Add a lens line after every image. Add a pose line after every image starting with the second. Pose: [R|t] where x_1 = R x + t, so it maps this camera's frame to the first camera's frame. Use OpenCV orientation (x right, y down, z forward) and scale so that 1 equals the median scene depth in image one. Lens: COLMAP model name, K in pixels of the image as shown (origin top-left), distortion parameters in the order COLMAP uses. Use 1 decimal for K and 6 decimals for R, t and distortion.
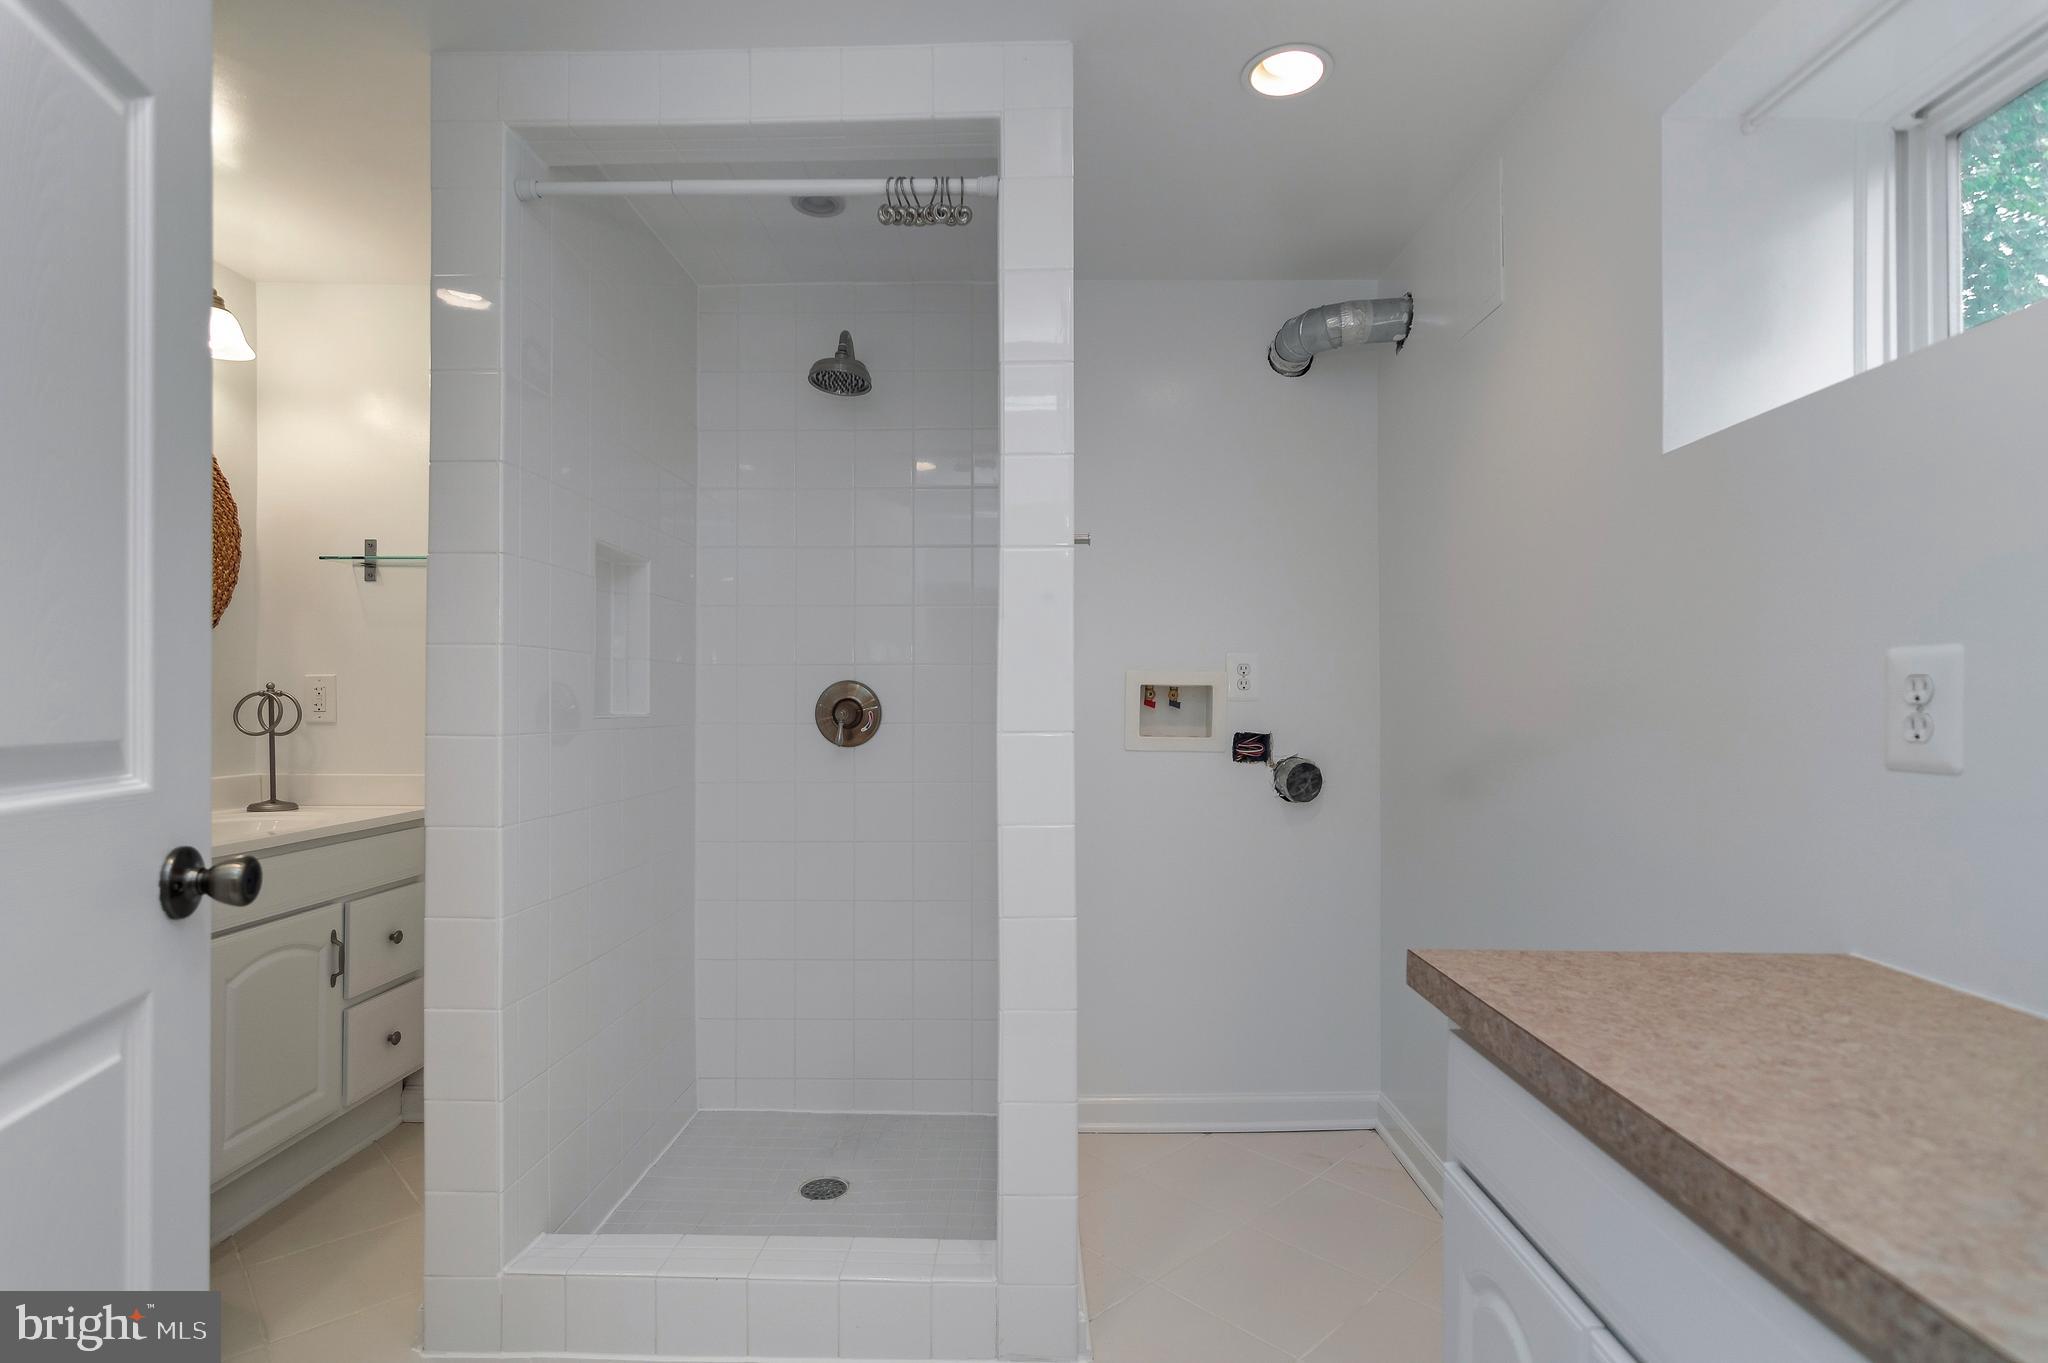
lens RADIAL K [[988.2, 0, 1029.1], [0, 988.2, 698.3], [0, 0, 1]] dist [-0.001055, -0.000633]
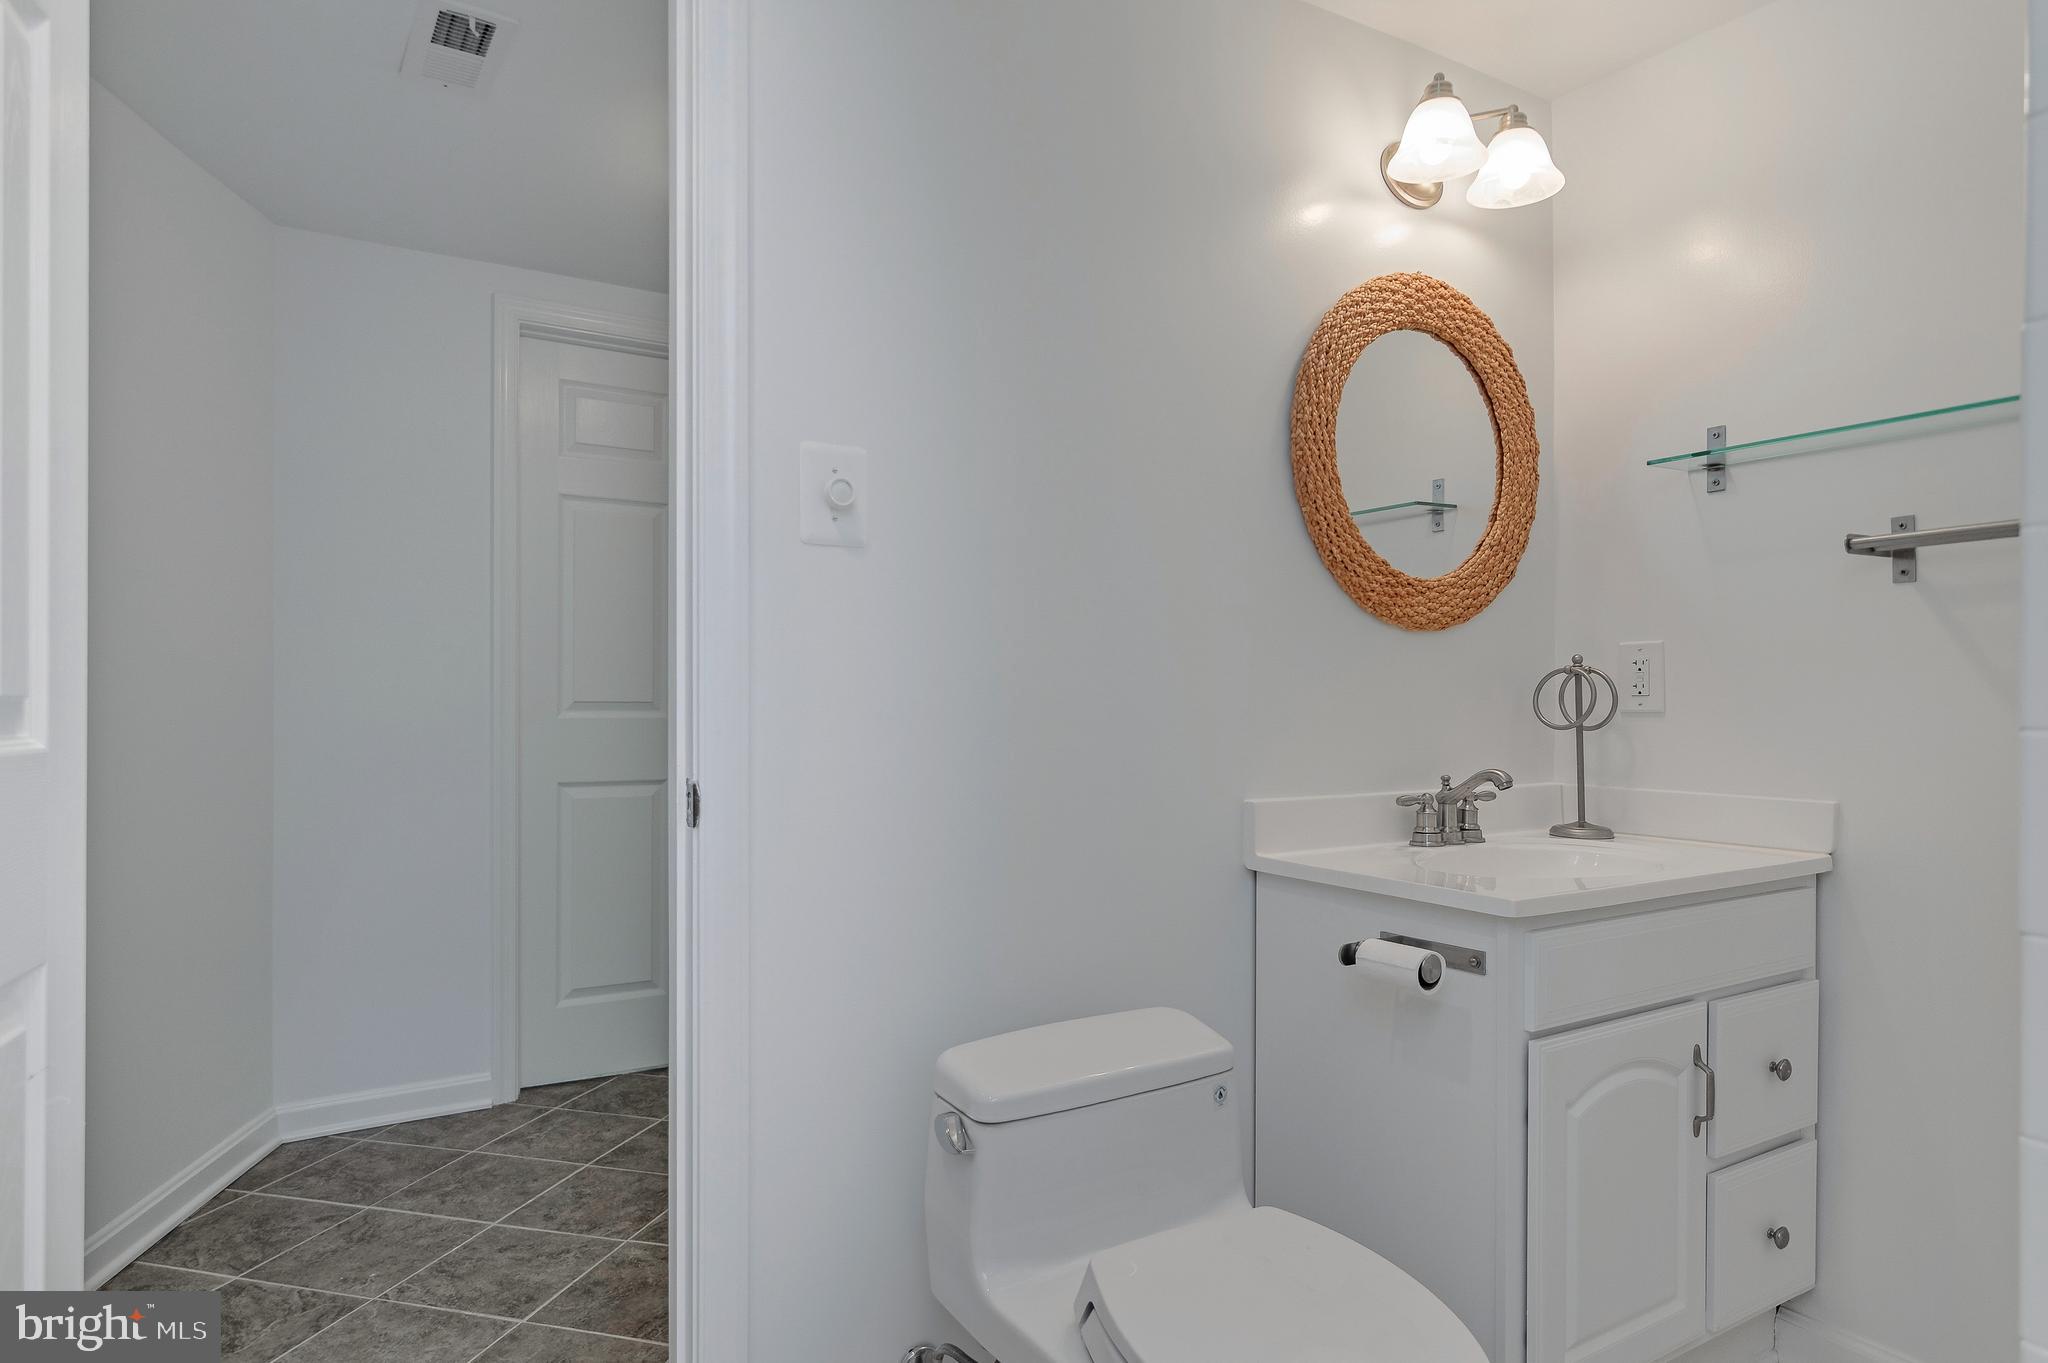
lens RADIAL K [[1169.7, 0, 1021.8], [0, 1169.7, 703.0], [0, 0, 1]] dist [-0.003572, 0.000545]
pose [[0.526549, -0.001266, -0.850144, -0.274502], [0.004762, 0.999988, 0.001460, 0.015421], [0.850132, -0.004817, 0.526548, 0.230579]]
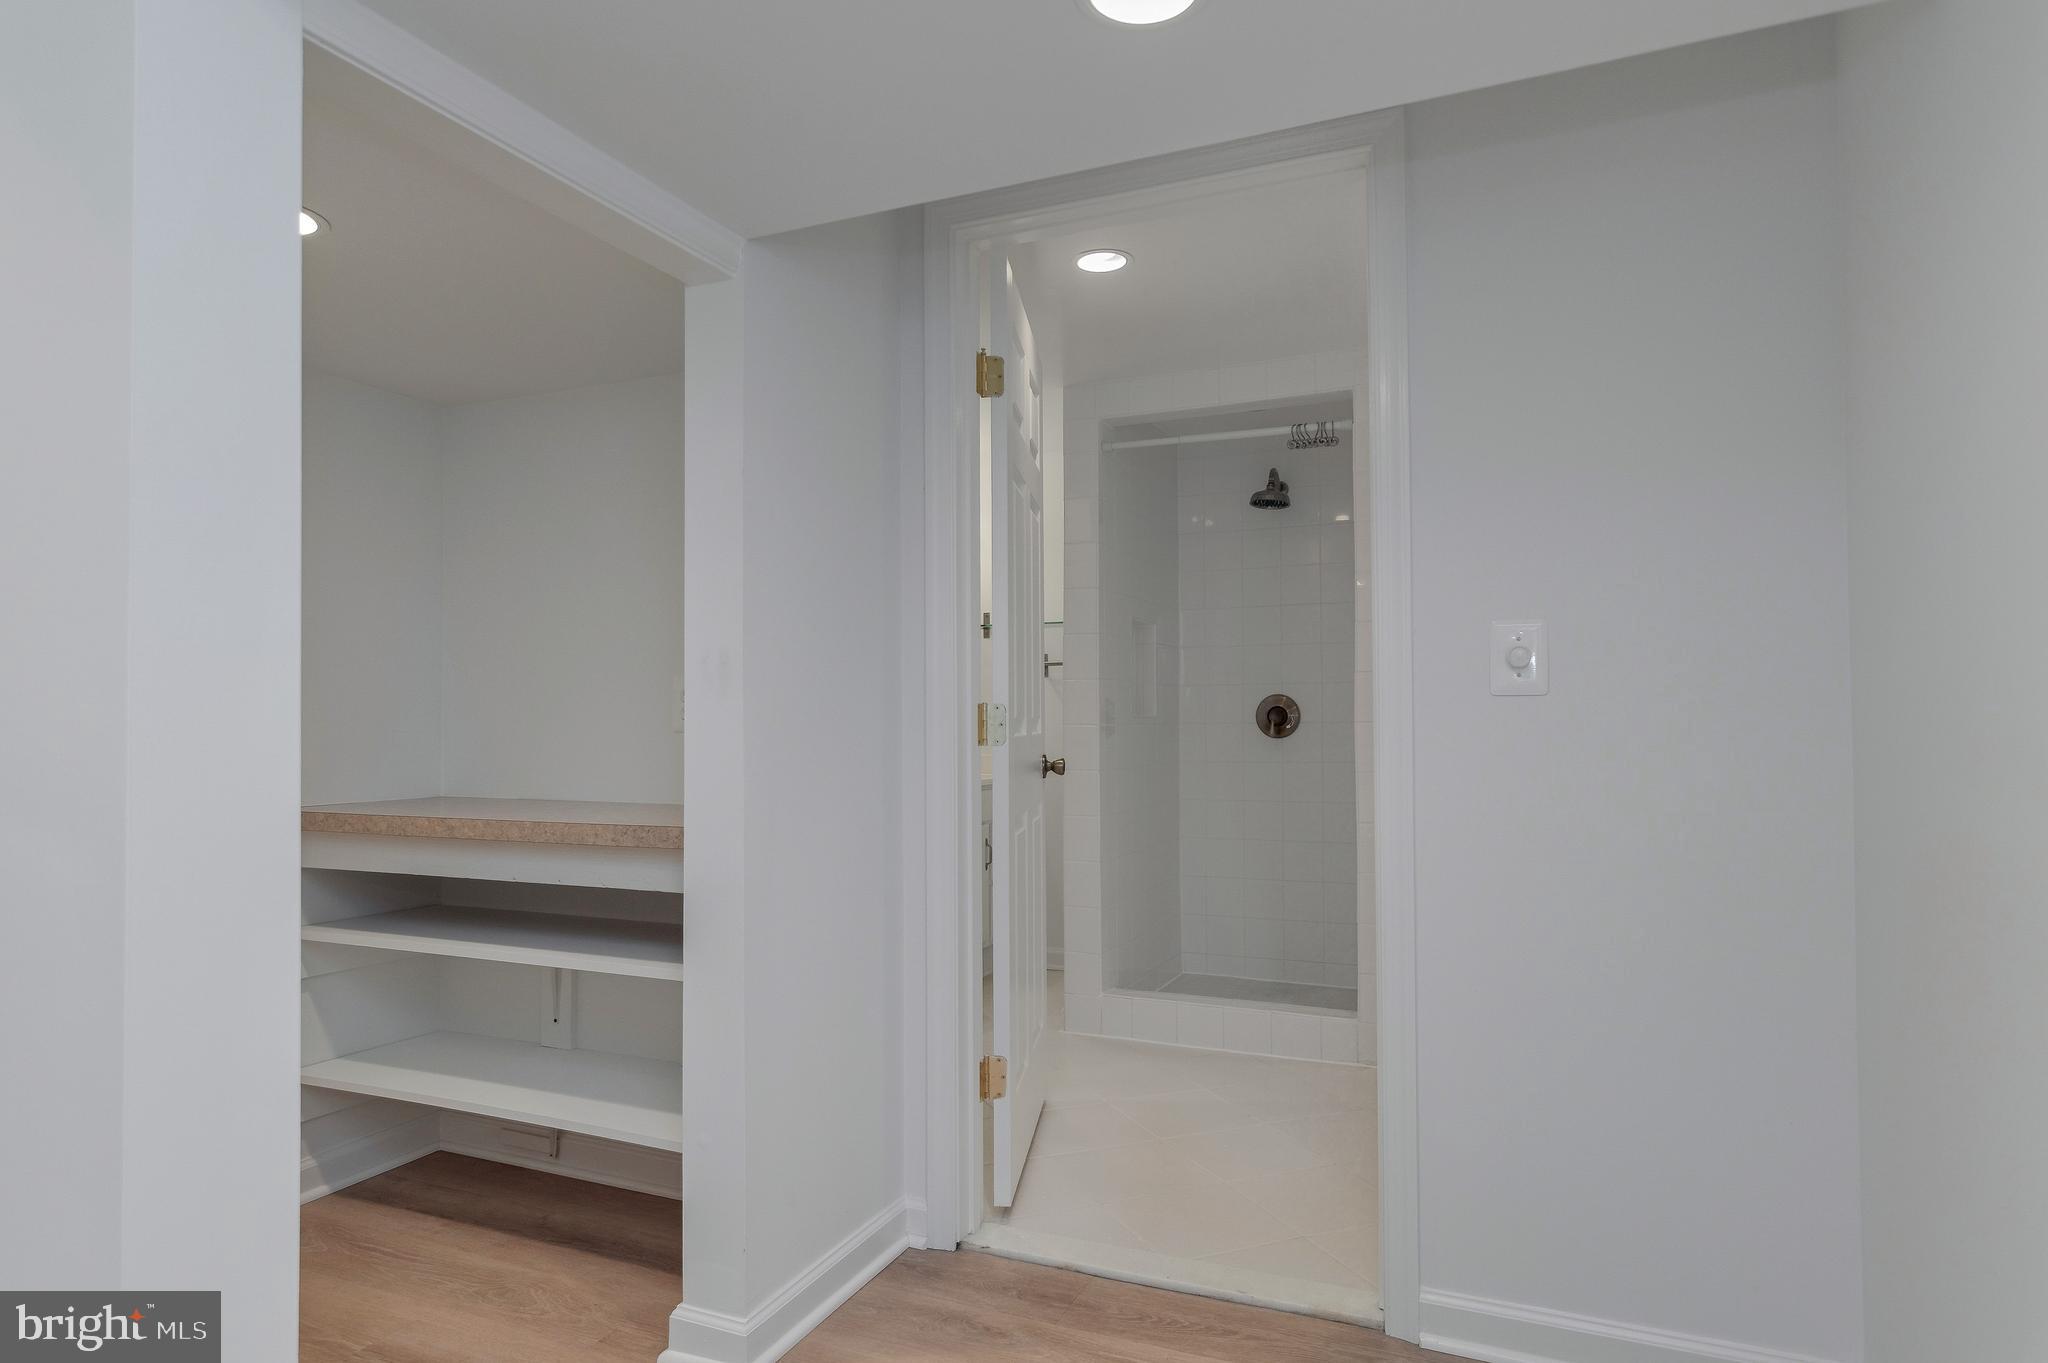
lens RADIAL K [[1169.7, 0, 1025.7], [0, 1169.7, 678.4], [0, 0, 1]] dist [-0.003572, 0.000545]
pose [[0.920133, -0.018265, -0.391180, 0.166870], [0.006247, 0.999469, -0.031972, 0.013011], [0.391556, 0.026975, 0.919759, -0.815325]]
